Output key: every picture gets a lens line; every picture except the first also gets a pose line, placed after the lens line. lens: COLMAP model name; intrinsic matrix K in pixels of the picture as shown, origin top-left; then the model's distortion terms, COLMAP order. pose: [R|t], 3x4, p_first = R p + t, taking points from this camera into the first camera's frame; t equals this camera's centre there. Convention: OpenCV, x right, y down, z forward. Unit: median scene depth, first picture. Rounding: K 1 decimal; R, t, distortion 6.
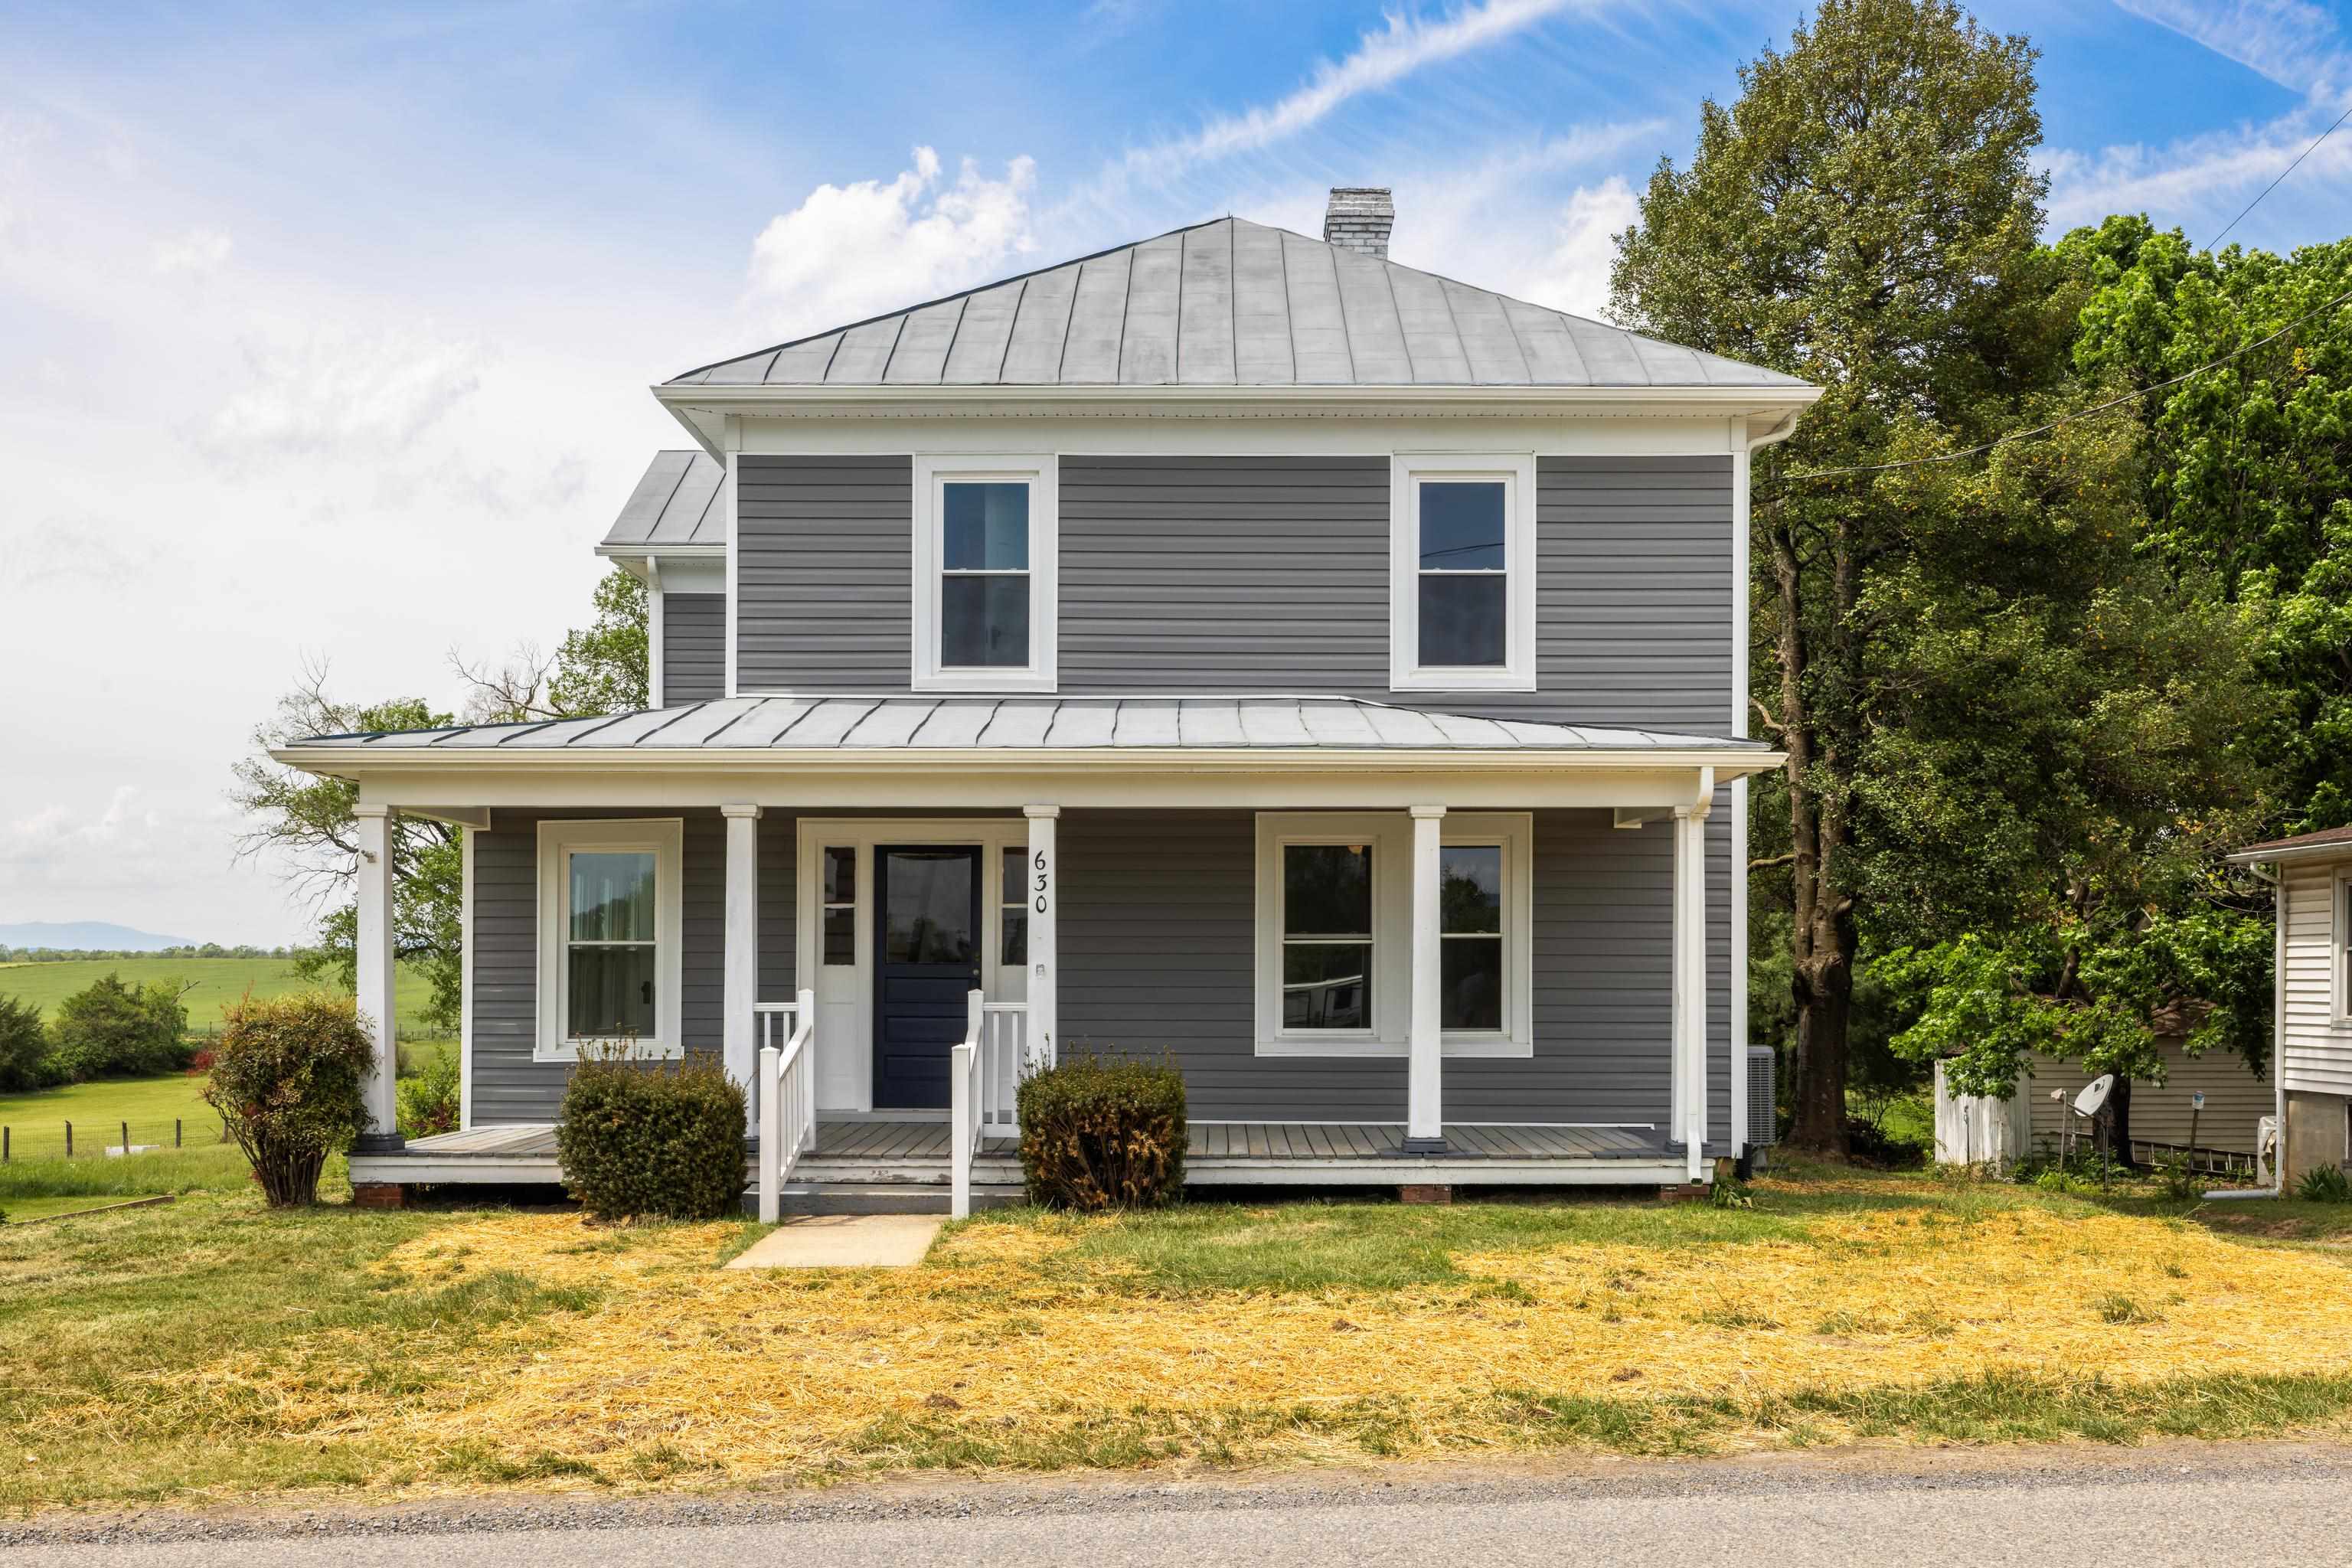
lens RADIAL K [[2341.5, 0, 1188.0], [0, 2341.5, 927.3], [0, 0, 1]] dist [-0.009013, 0.019224]
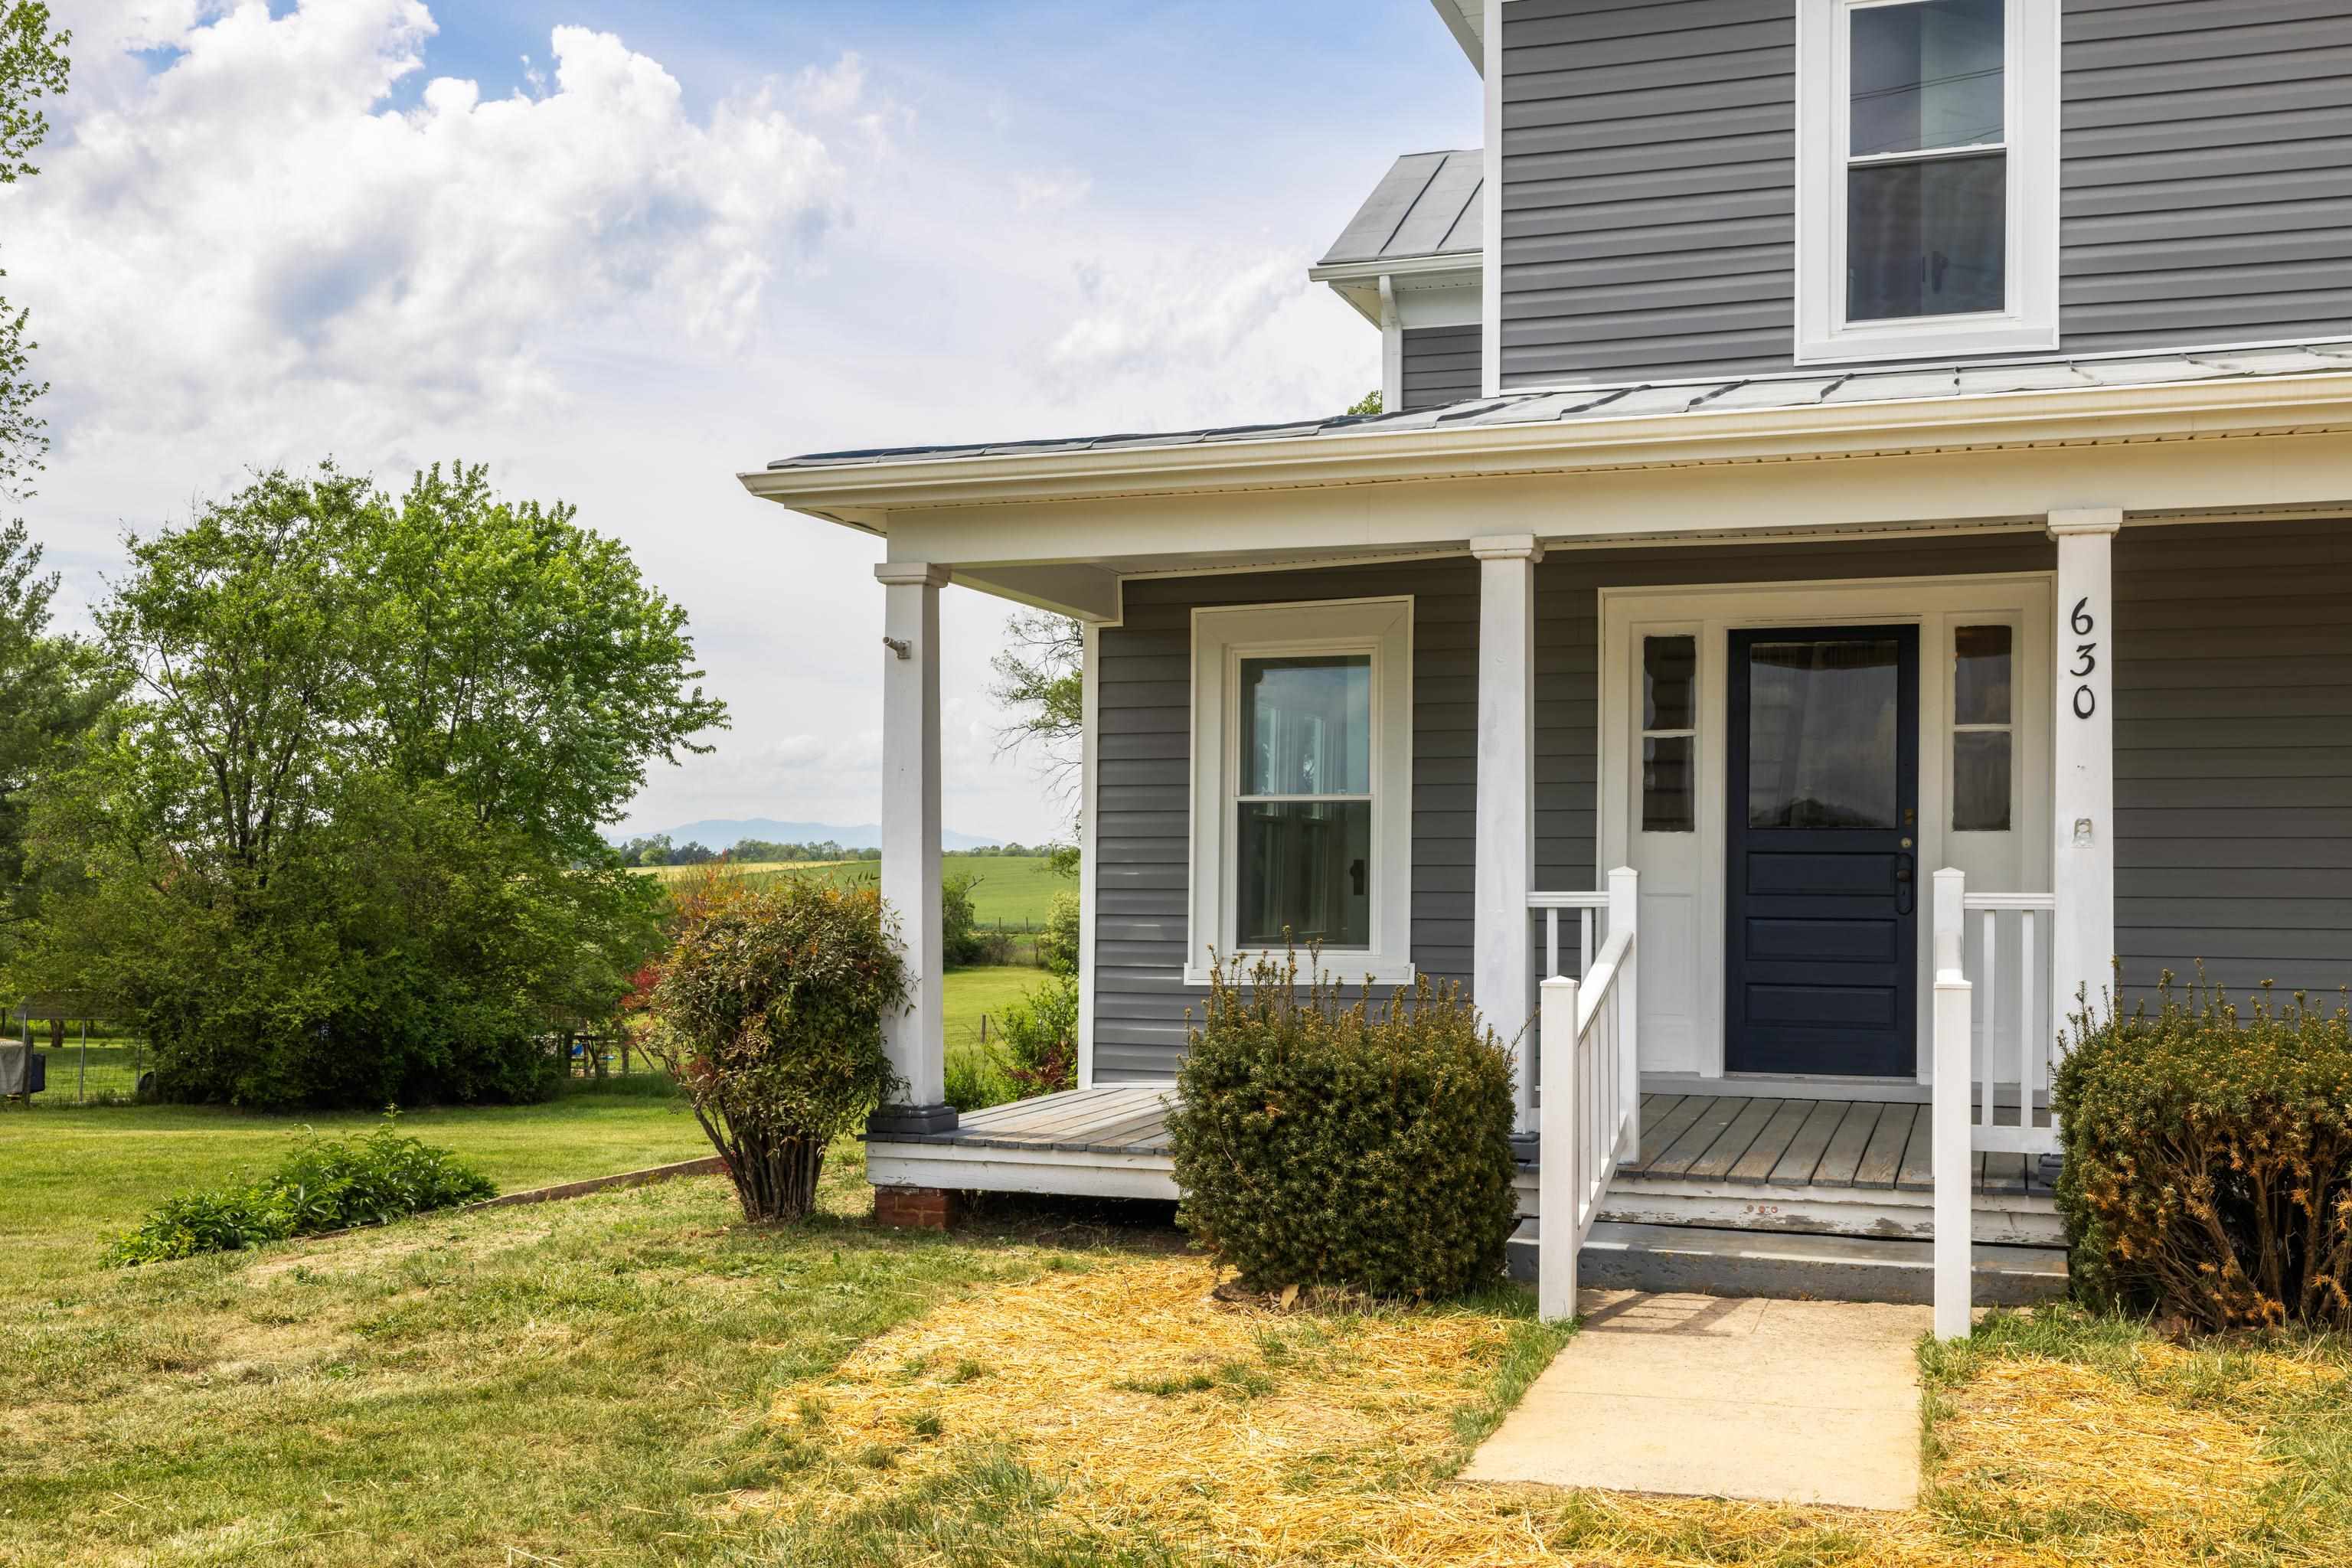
lens RADIAL K [[2341.5, 0, 1188.0], [0, 2341.5, 927.3], [0, 0, 1]] dist [-0.009013, 0.019224]
pose [[0.947295, 0.008872, -0.320239, -0.085088], [0.004844, 0.999105, 0.042010, 0.017205], [0.320325, -0.041347, 0.946405, 0.454451]]
